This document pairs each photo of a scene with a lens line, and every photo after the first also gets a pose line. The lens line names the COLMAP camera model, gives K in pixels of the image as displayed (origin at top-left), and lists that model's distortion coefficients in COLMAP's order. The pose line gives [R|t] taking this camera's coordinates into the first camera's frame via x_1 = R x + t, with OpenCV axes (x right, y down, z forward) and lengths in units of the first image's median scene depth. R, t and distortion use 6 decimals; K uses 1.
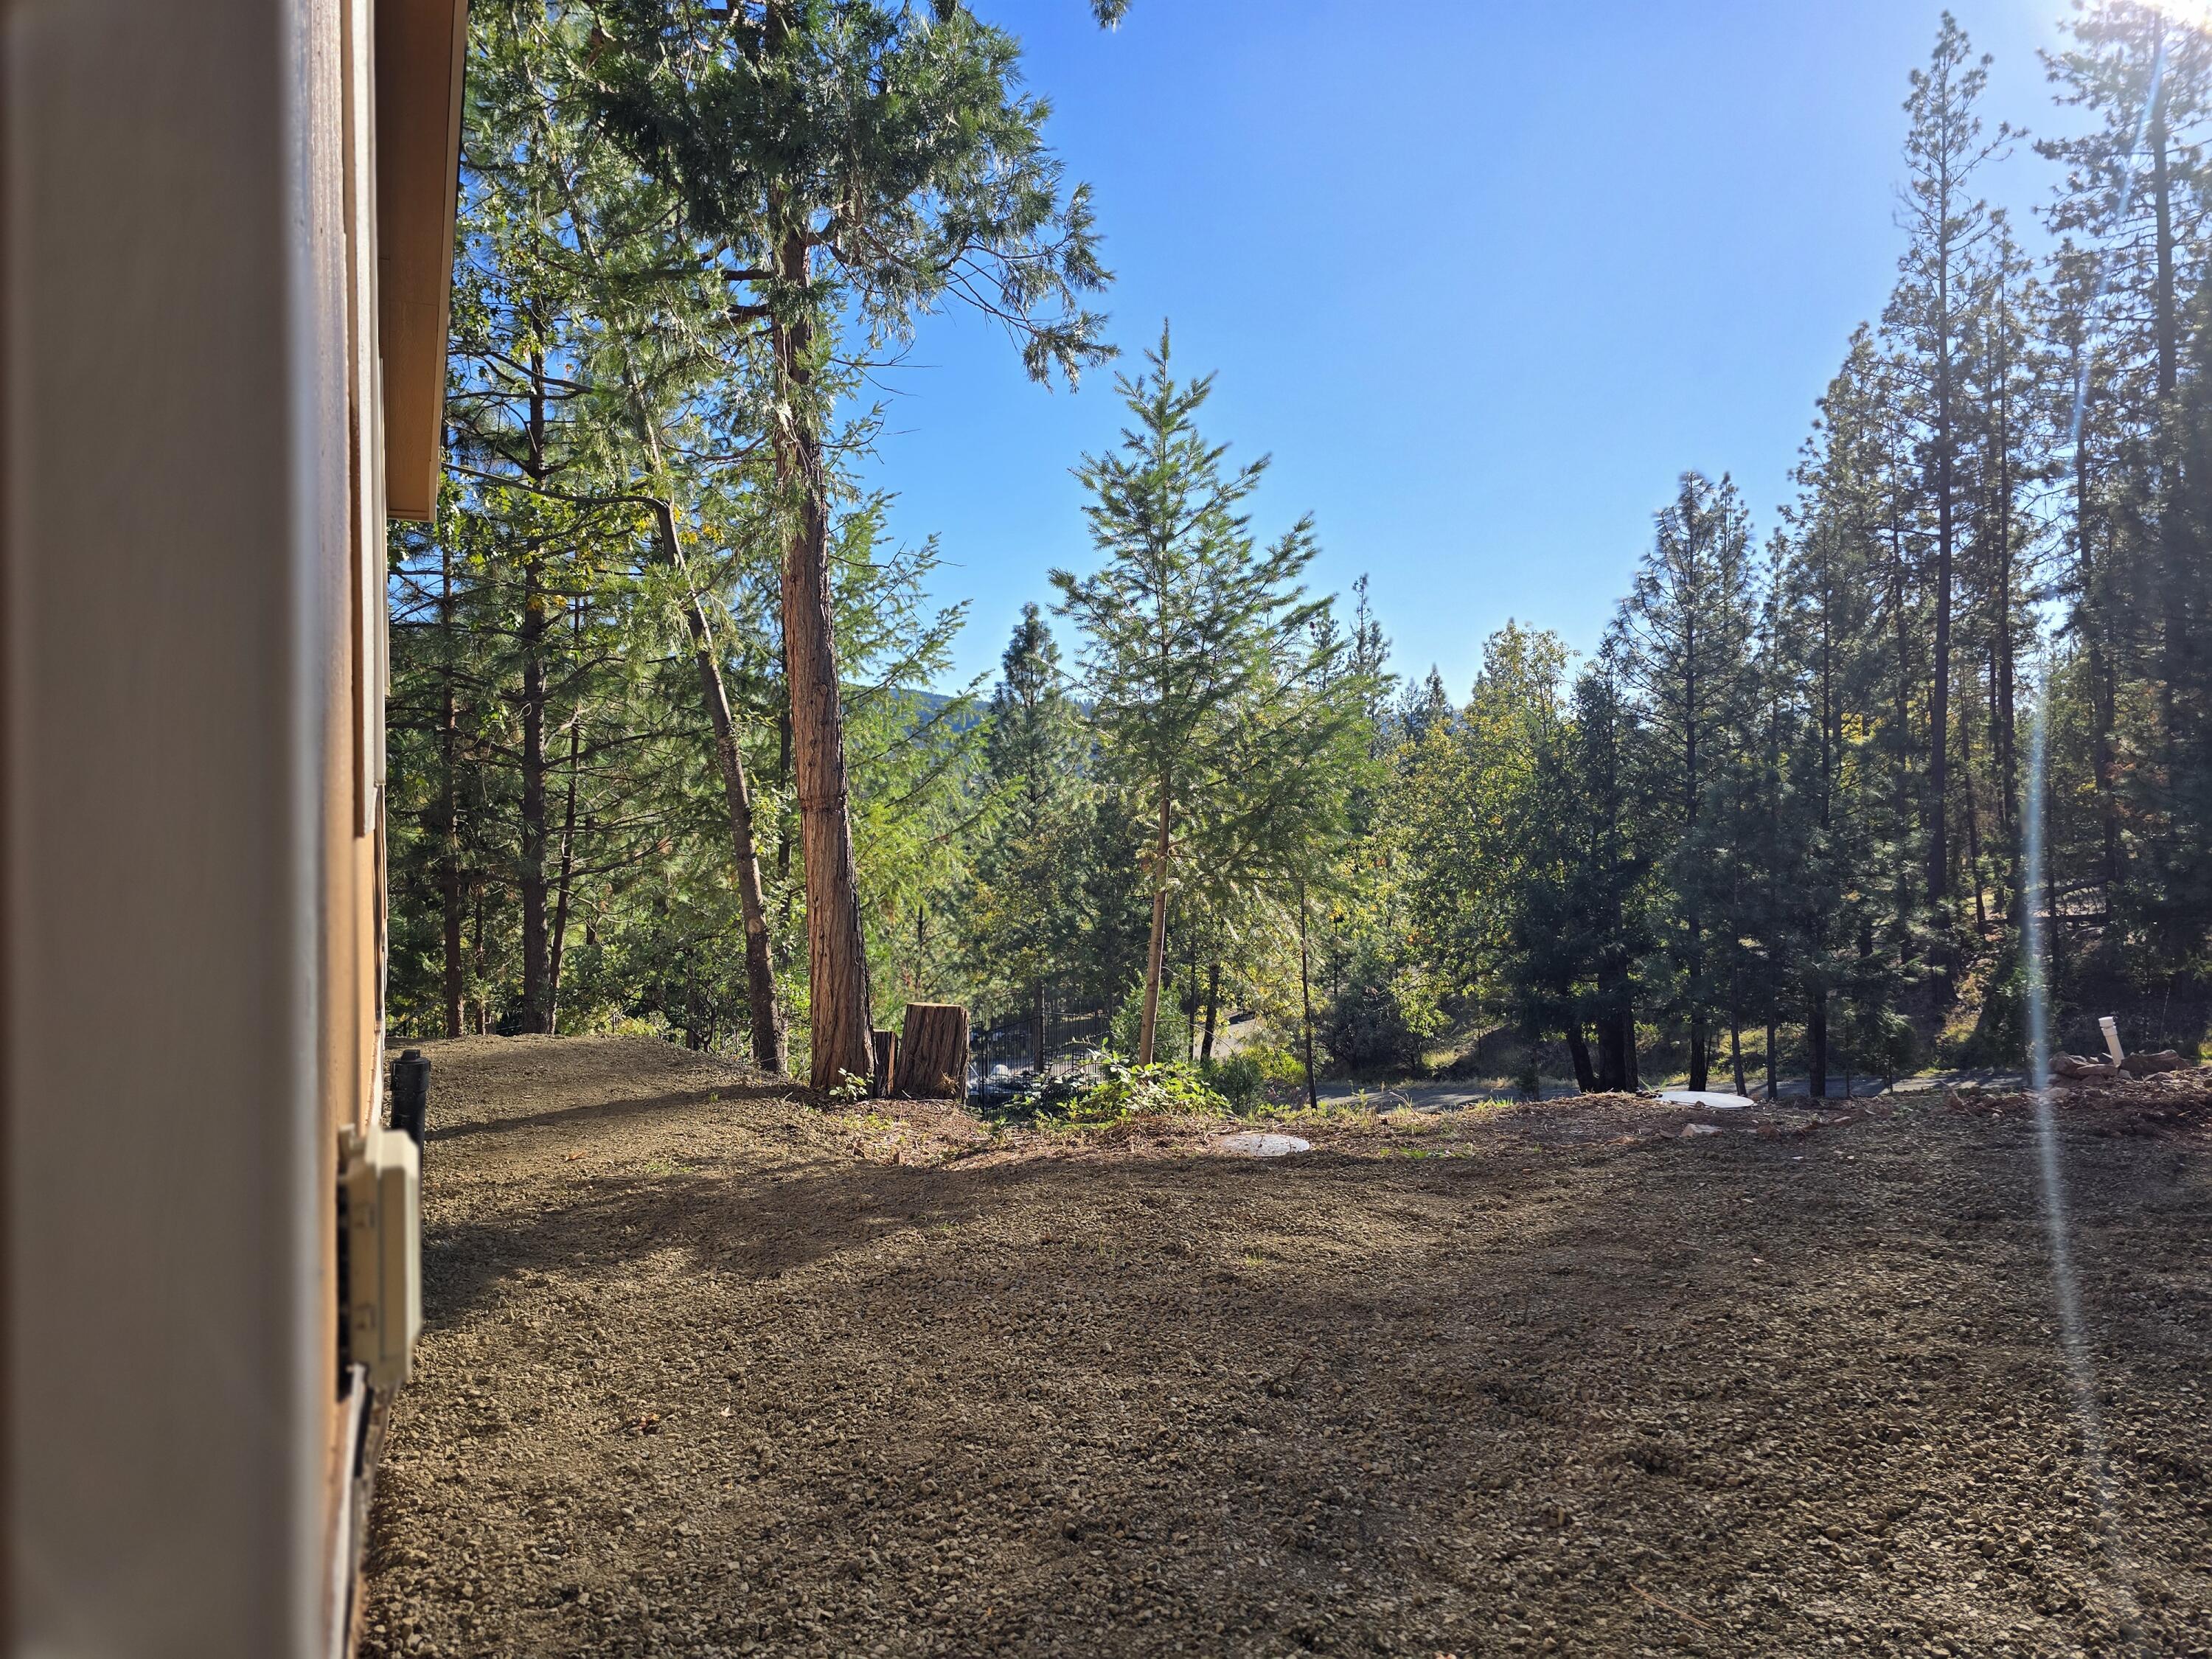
lens RADIAL K [[1504.9, 0, 1112.5], [0, 1504.9, 829.1], [0, 0, 1]] dist [-0.002031, -0.008143]
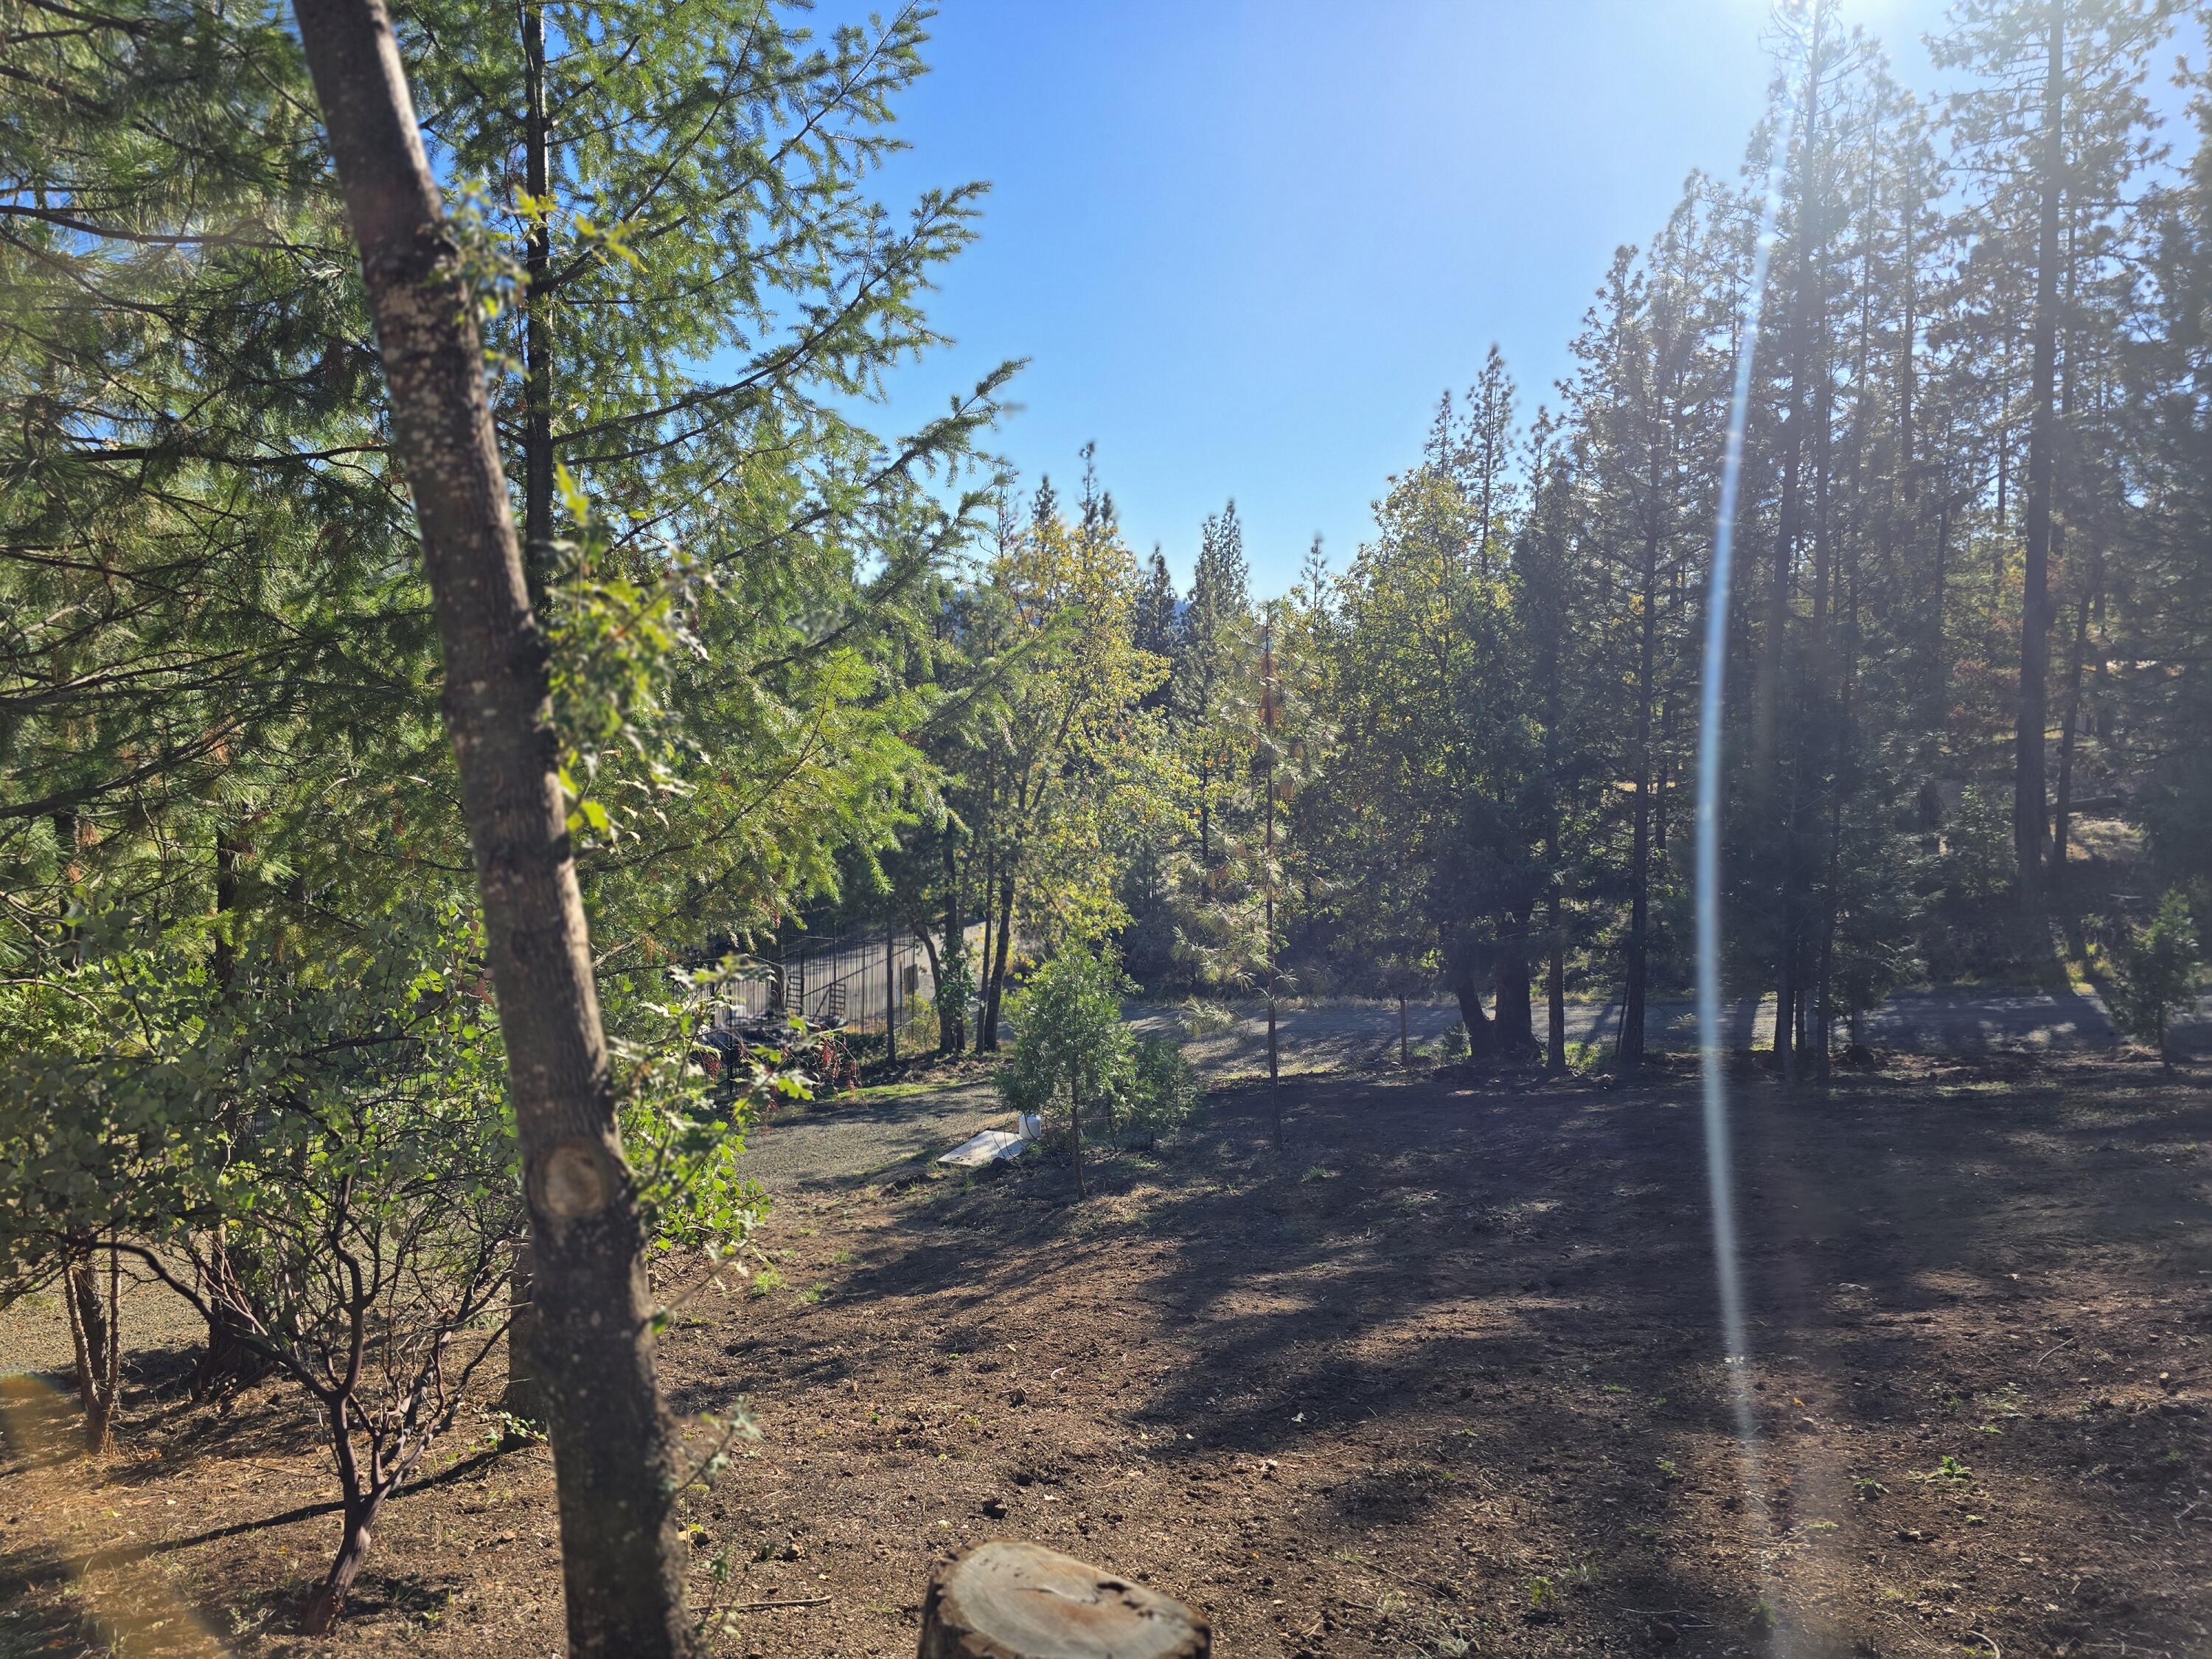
lens RADIAL K [[1504.9, 0, 1096.3], [0, 1504.9, 836.8], [0, 0, 1]] dist [-0.002031, -0.008143]
pose [[0.978911, 0.001422, 0.204281, -0.032037], [-0.018262, 0.996581, 0.080574, -0.000423], [-0.203468, -0.082606, 0.975591, 0.119142]]
